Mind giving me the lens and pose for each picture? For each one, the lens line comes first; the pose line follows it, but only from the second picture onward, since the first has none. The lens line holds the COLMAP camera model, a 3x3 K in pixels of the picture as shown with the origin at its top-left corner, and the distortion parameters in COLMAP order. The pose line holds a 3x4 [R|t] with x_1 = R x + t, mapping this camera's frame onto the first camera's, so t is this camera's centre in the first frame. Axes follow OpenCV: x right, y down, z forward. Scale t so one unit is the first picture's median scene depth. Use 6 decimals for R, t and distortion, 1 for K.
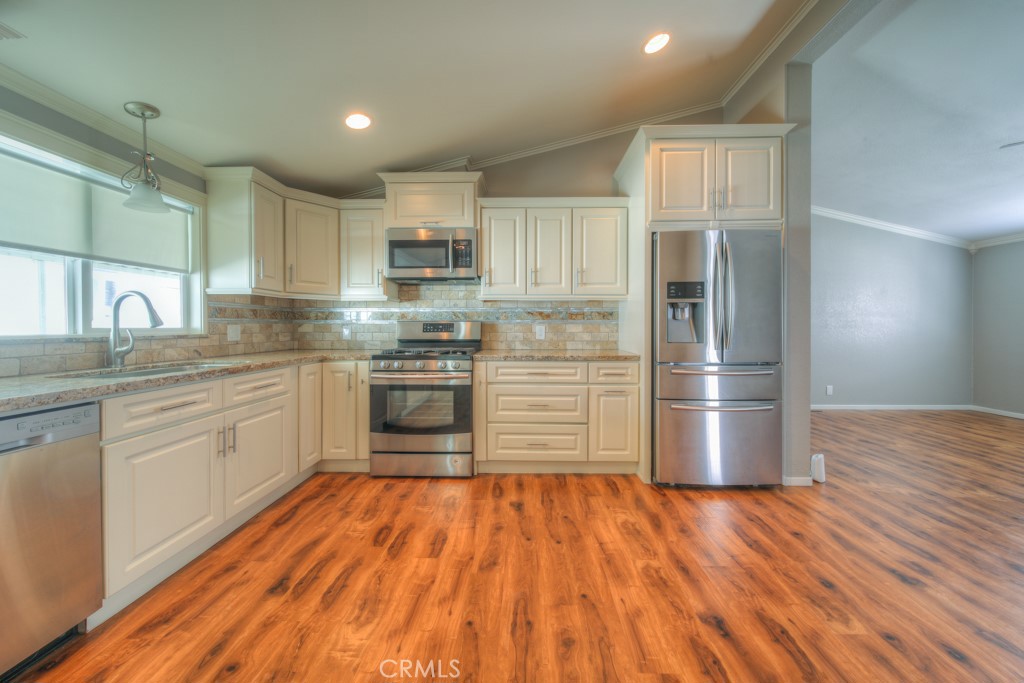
lens RADIAL K [[386.6, 0, 512.0], [0, 386.6, 341.5], [0, 0, 1]] dist [-0.023700, -0.000015]
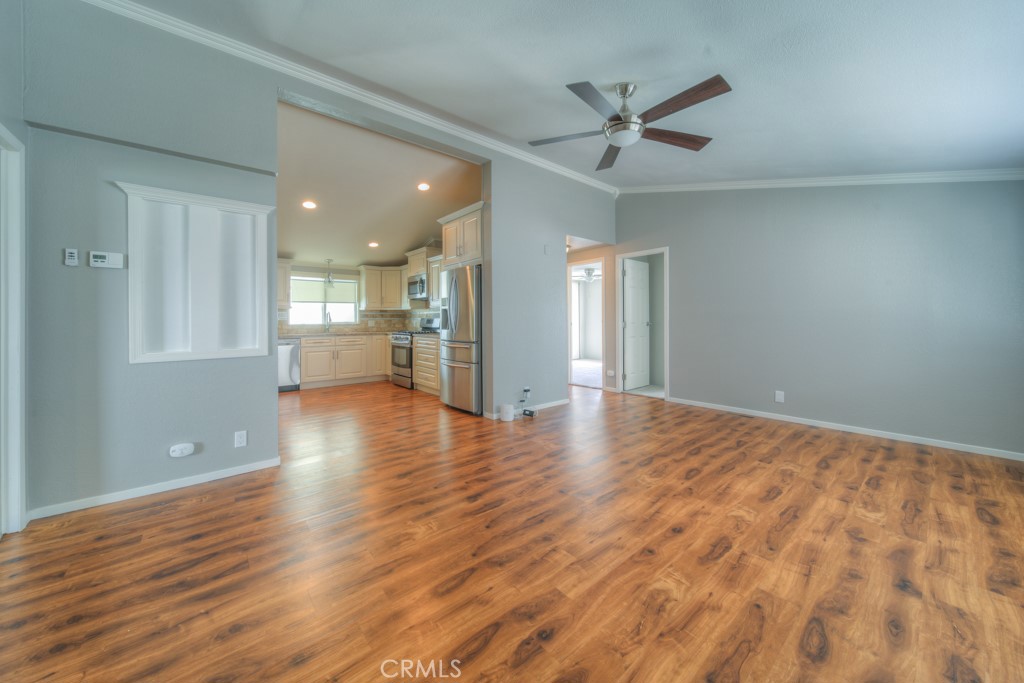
lens RADIAL K [[369.8, 0, 511.1], [0, 369.8, 322.2], [0, 0, 1]] dist [-0.001049, -0.000145]
pose [[0.663350, 0.001101, -0.748308, 1.857835], [-0.019902, 0.999671, -0.016172, -0.007867], [0.748044, 0.025620, 0.663154, 0.019548]]
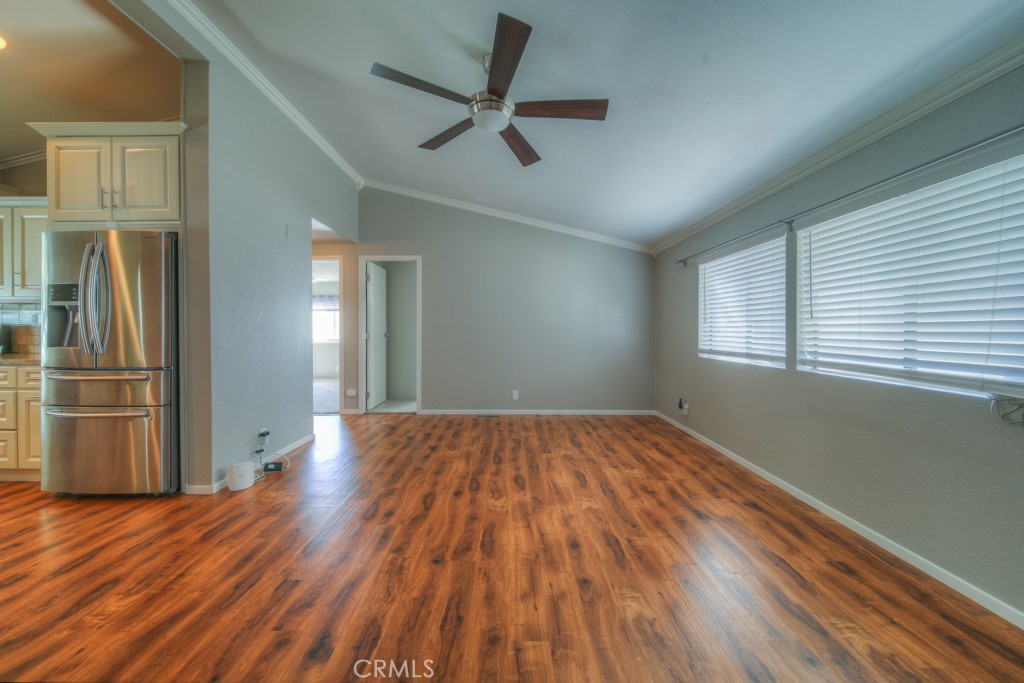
lens RADIAL K [[363.8, 0, 510.0], [0, 363.8, 336.1], [0, 0, 1]] dist [-0.001611, -0.000099]
pose [[0.999632, 0.001887, 0.027060, 1.403771], [-0.001377, 0.999821, -0.018871, -0.007278], [-0.027091, 0.018827, 0.999456, 0.050336]]
